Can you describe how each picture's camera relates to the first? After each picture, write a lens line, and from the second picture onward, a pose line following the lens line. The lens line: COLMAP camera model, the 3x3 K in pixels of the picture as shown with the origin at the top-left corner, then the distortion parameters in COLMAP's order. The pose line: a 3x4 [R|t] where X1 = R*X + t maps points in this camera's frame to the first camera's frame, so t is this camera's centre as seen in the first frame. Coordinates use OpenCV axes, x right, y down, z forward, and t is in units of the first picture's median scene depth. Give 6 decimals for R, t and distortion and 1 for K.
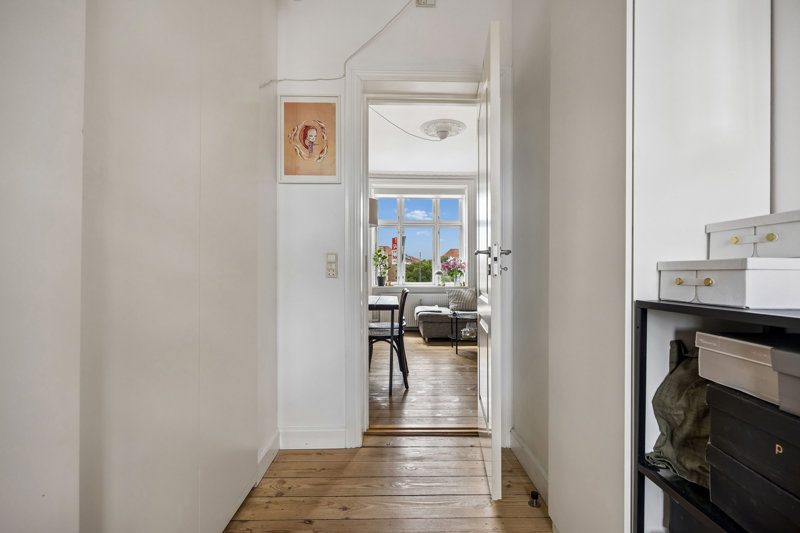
lens RADIAL K [[377.0, 0, 400.0], [0, 377.0, 266.5], [0, 0, 1]] dist [0.000179, 0.000132]
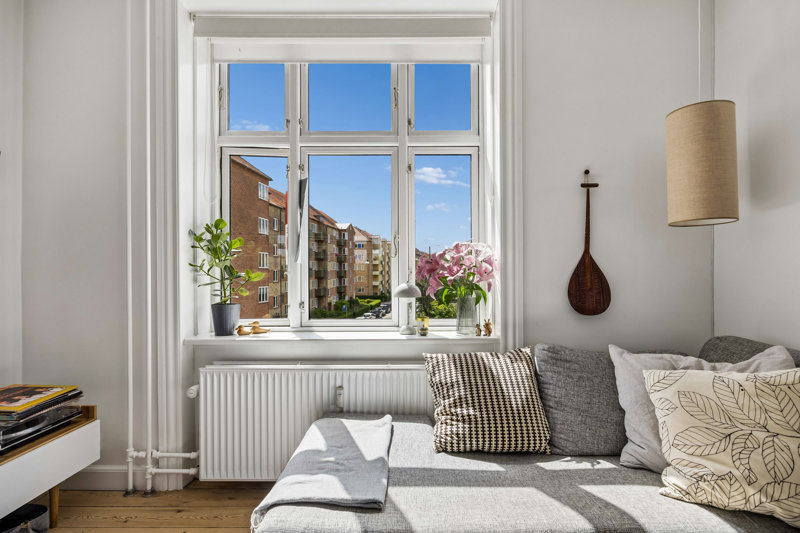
lens RADIAL K [[402.6, 0, 398.8], [0, 402.6, 273.7], [0, 0, 1]] dist [-0.001267, -0.000107]
pose [[0.999995, -0.001424, -0.002919, 0.097339], [0.001419, 0.999998, -0.001600, 0.002430], [0.002922, 0.001596, 0.999994, 0.669028]]
